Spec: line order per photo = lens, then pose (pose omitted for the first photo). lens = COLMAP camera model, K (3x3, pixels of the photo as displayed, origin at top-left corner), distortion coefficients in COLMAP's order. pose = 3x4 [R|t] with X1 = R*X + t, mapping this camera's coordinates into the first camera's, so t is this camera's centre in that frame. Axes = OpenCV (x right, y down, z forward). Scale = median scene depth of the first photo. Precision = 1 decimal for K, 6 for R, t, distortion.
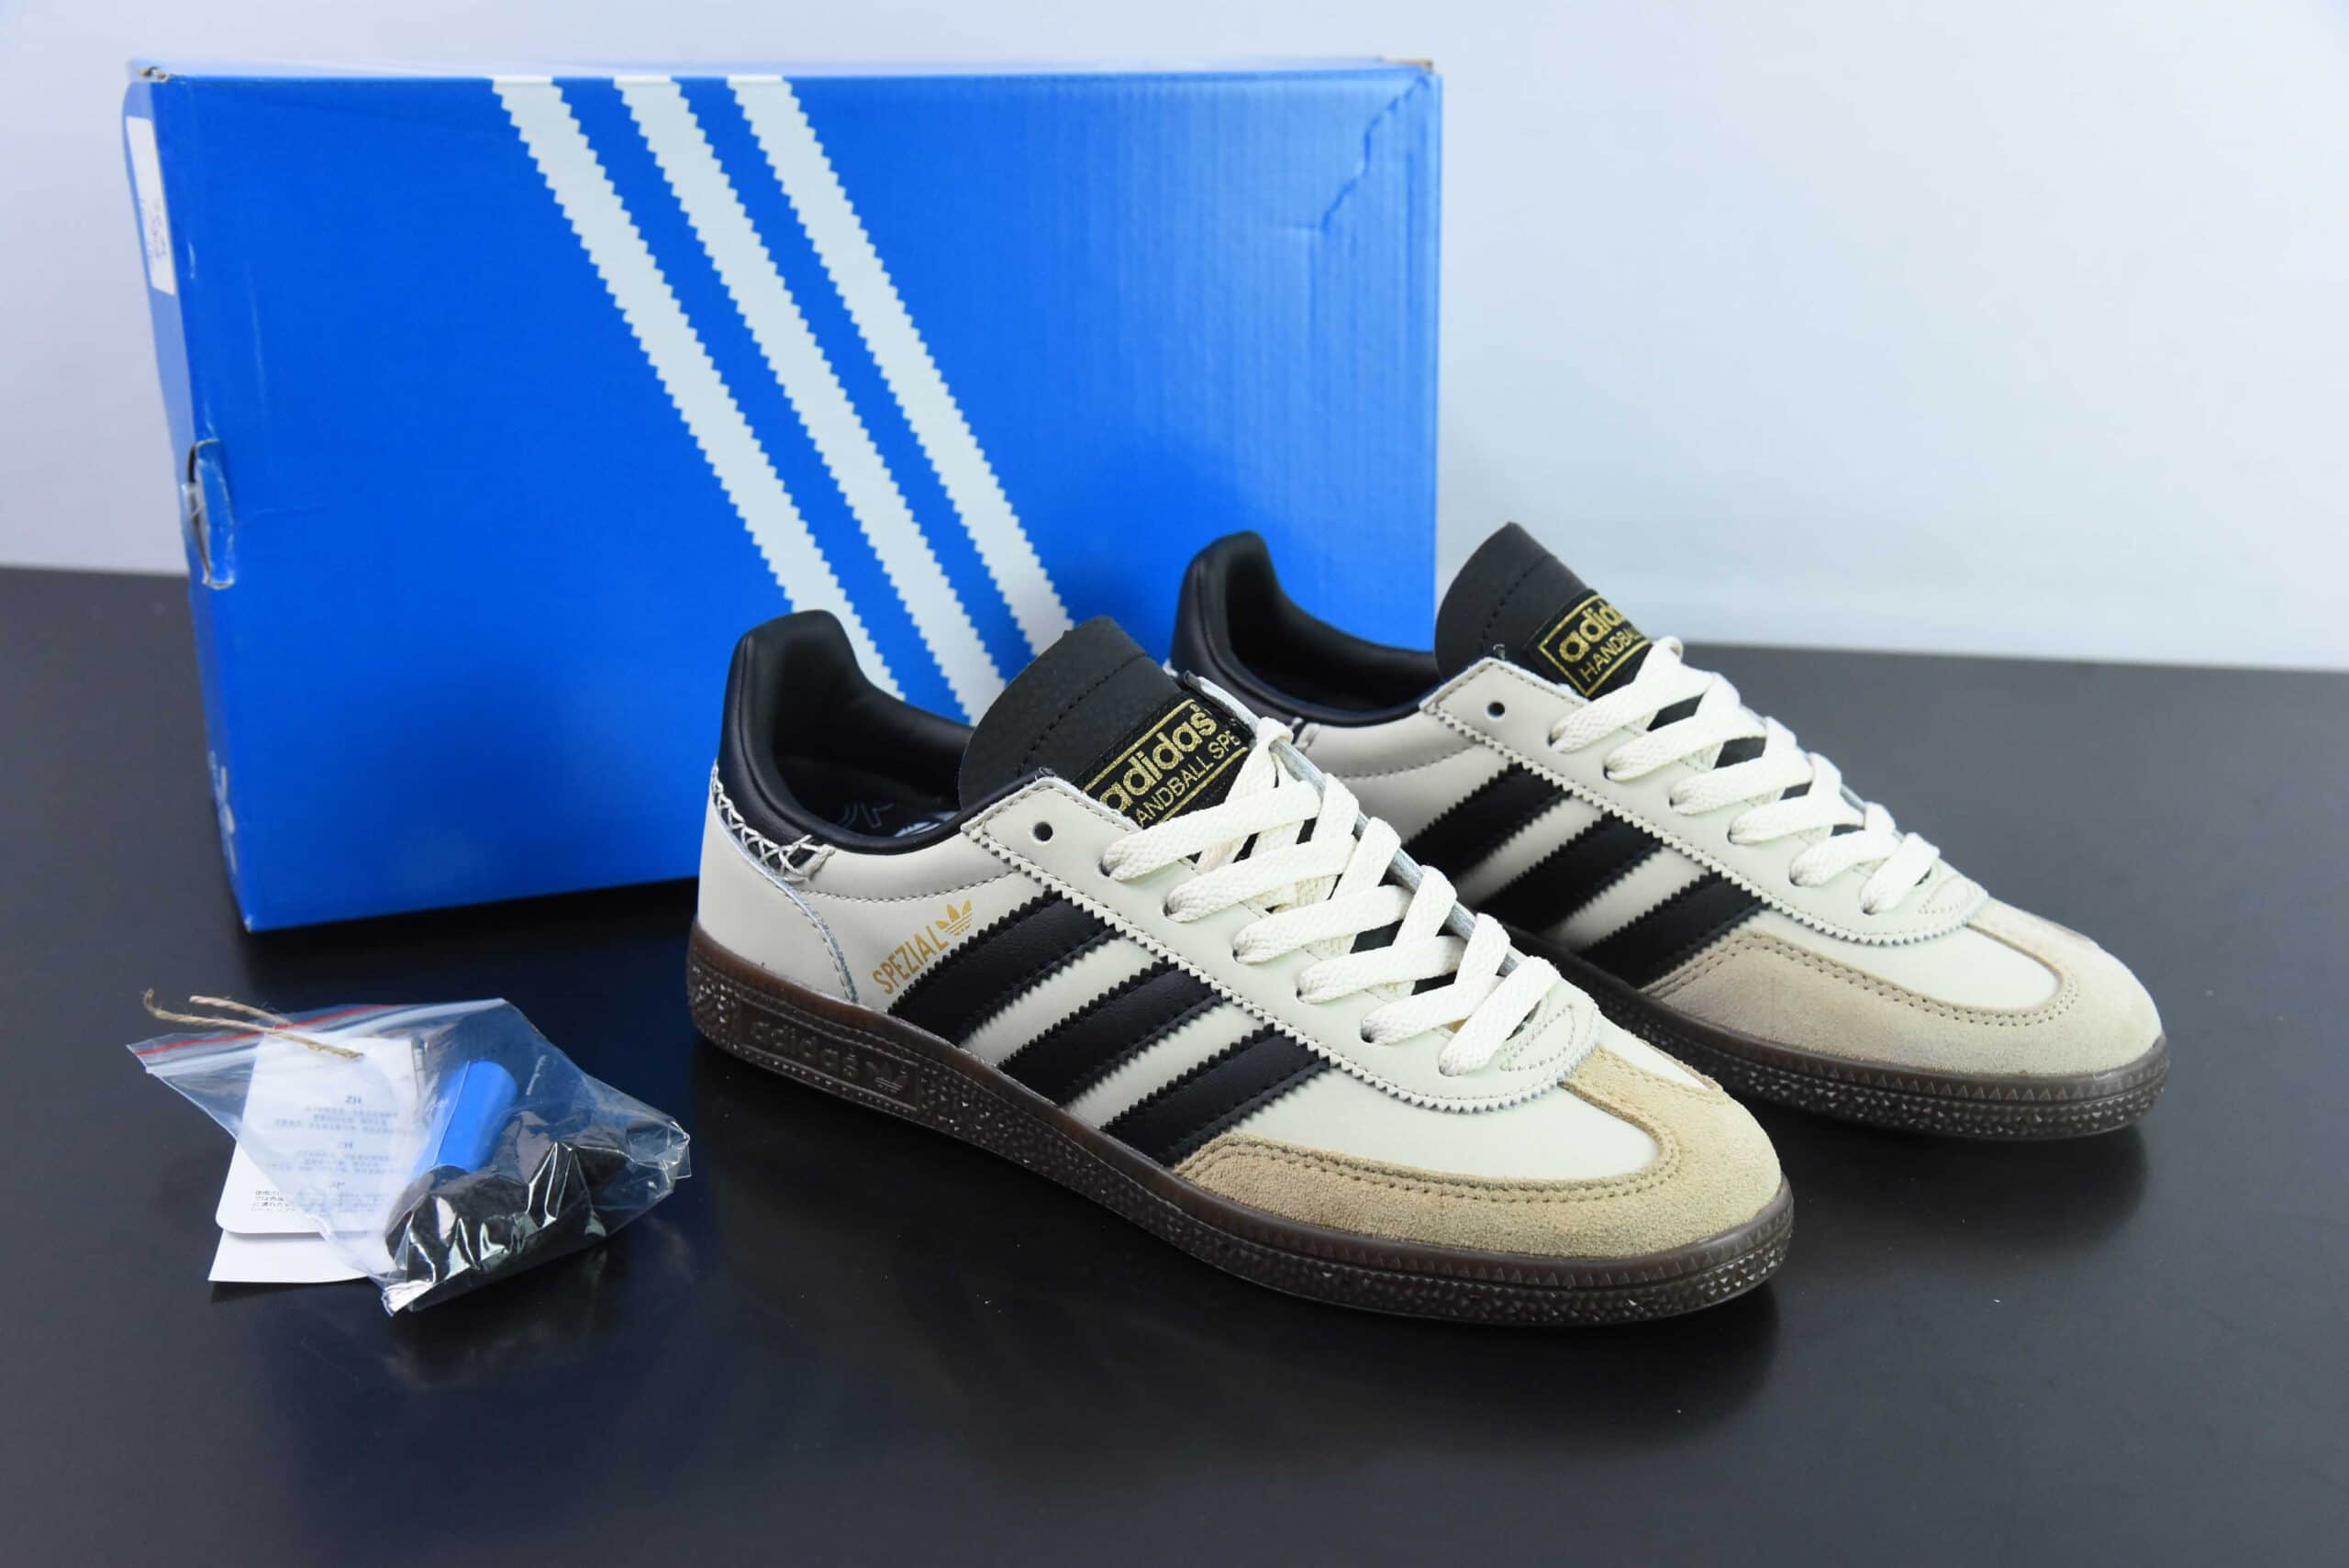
lens RADIAL K [[3041.2, 0, 1175.6], [0, 3041.2, 788.6], [0, 0, 1]] dist [0.016660, 0.000000]
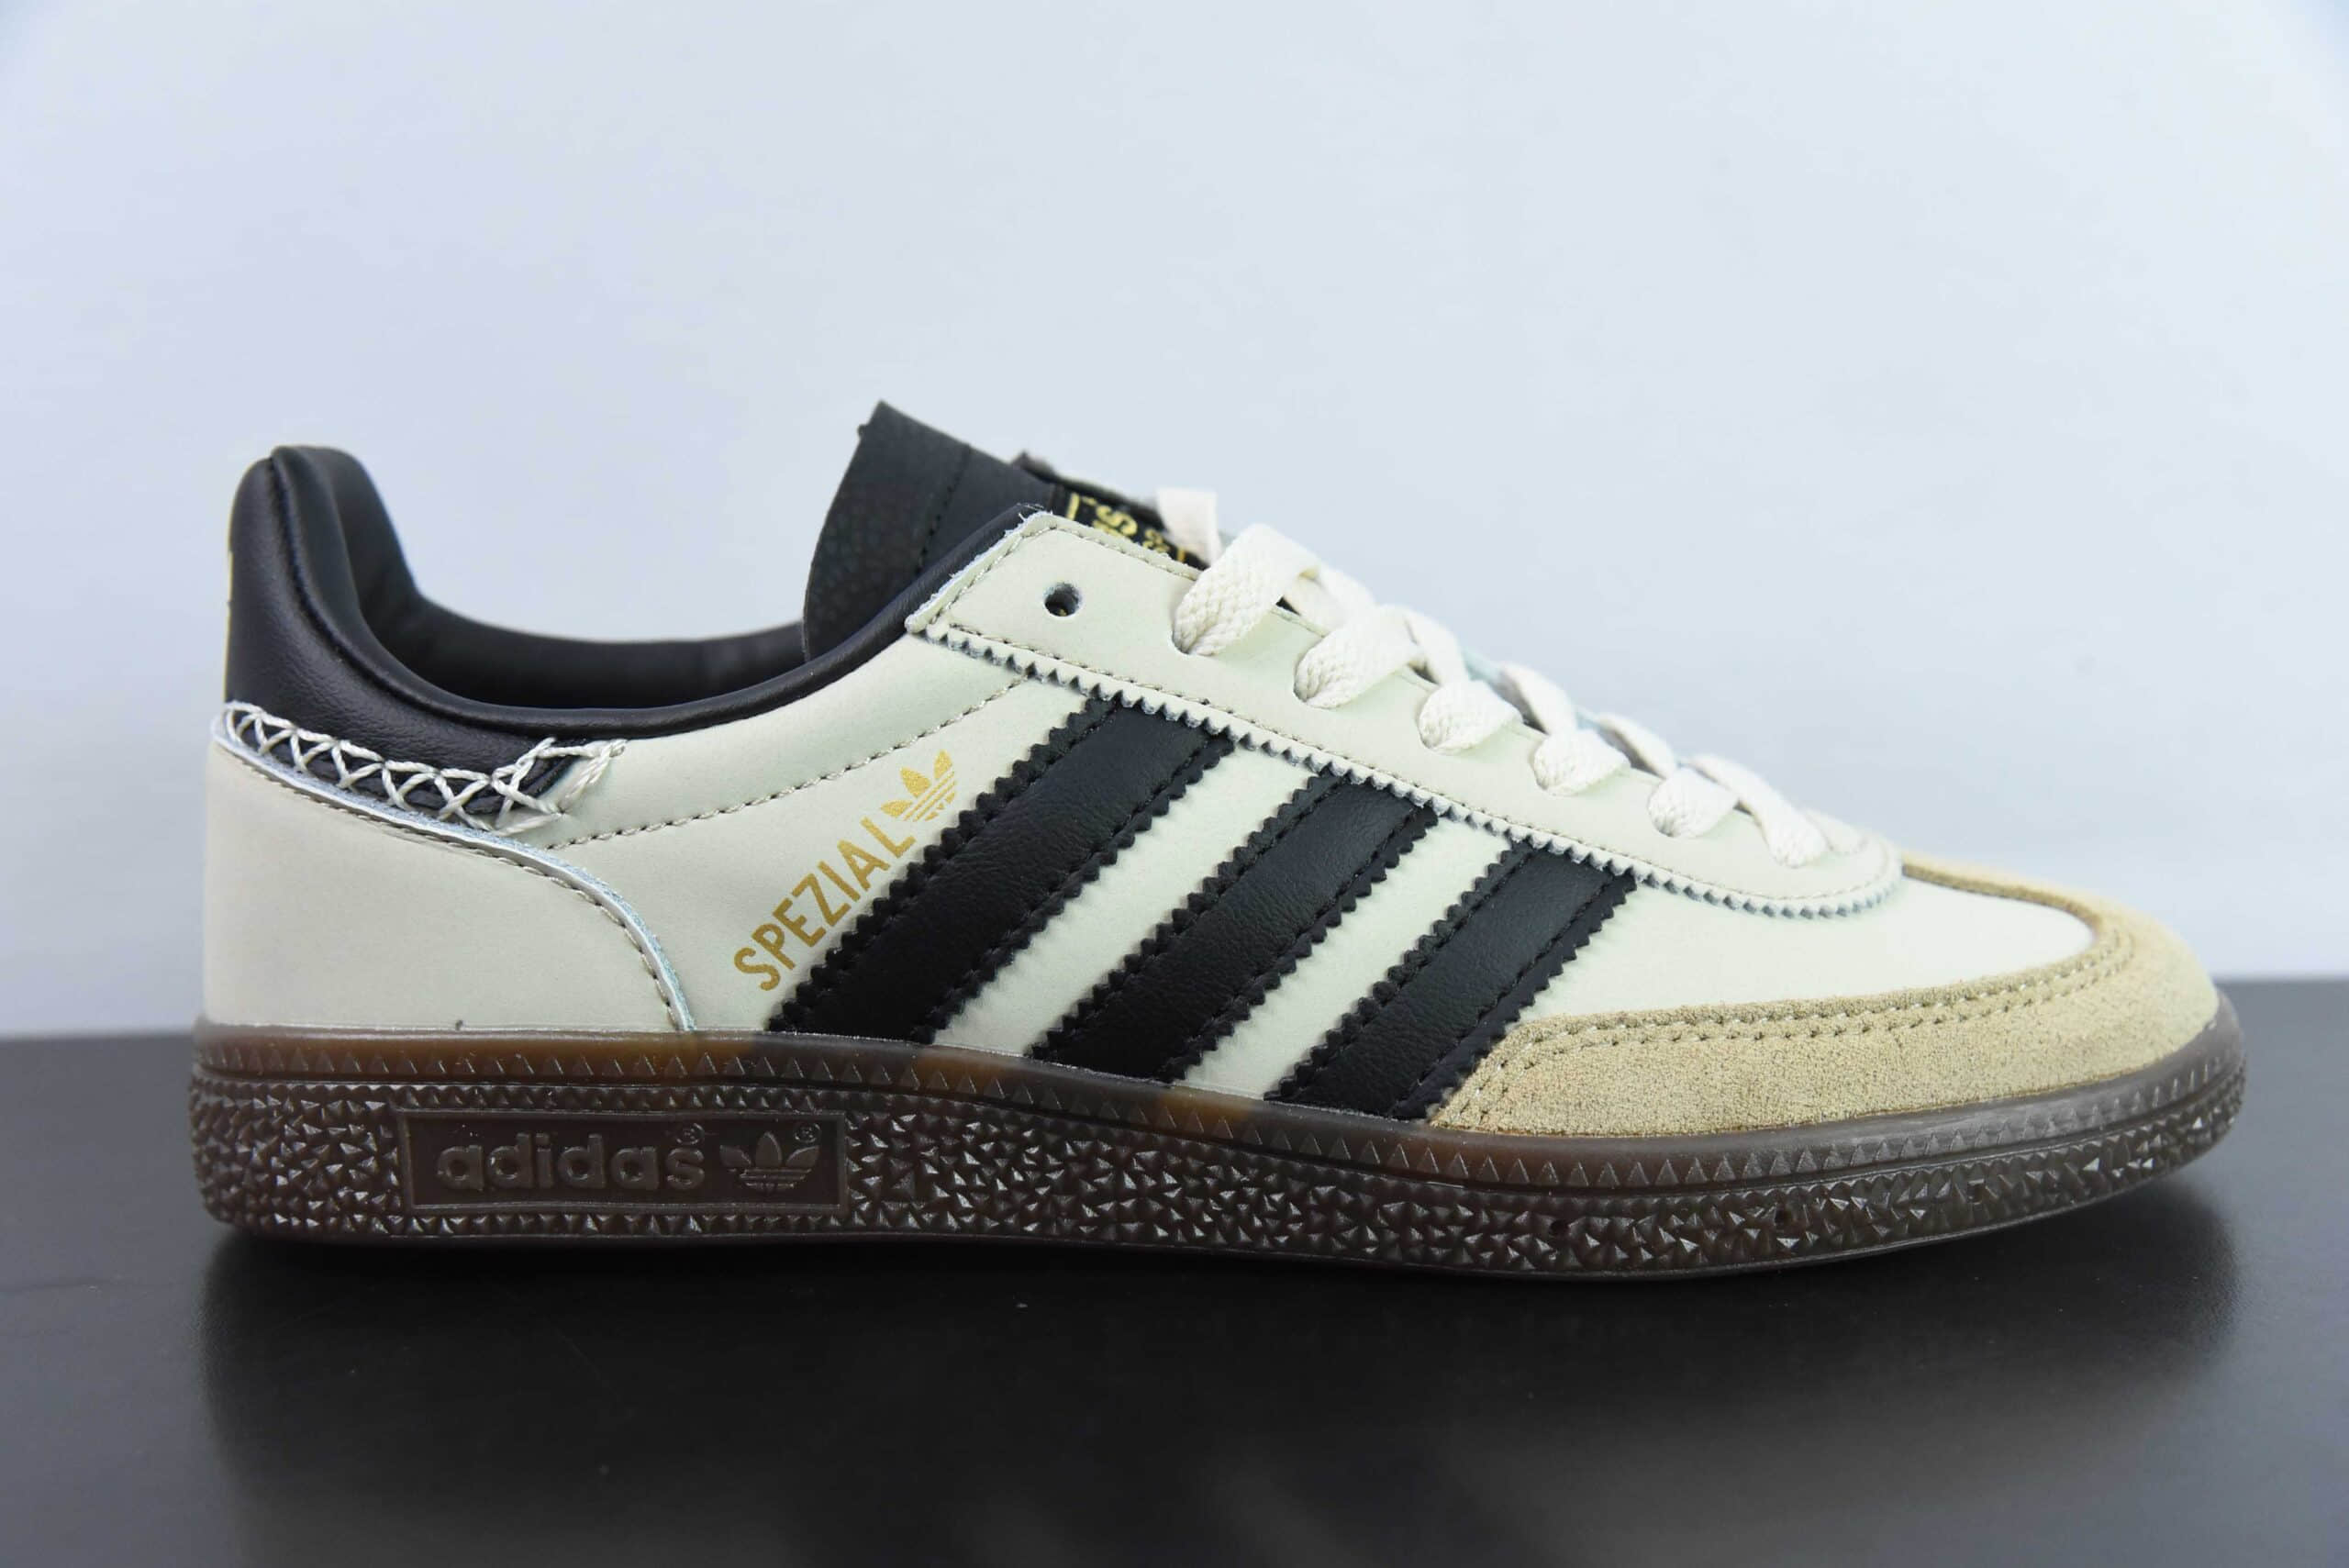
lens RADIAL K [[3329.5, 0, 1170.2], [0, 3329.5, 777.7], [0, 0, 1]] dist [0.027161, 0.000000]
pose [[0.811133, -0.080375, 0.579313, -0.384307], [0.255435, 0.939734, -0.227270, 0.188868], [-0.526133, 0.332324, 0.782780, 0.507177]]
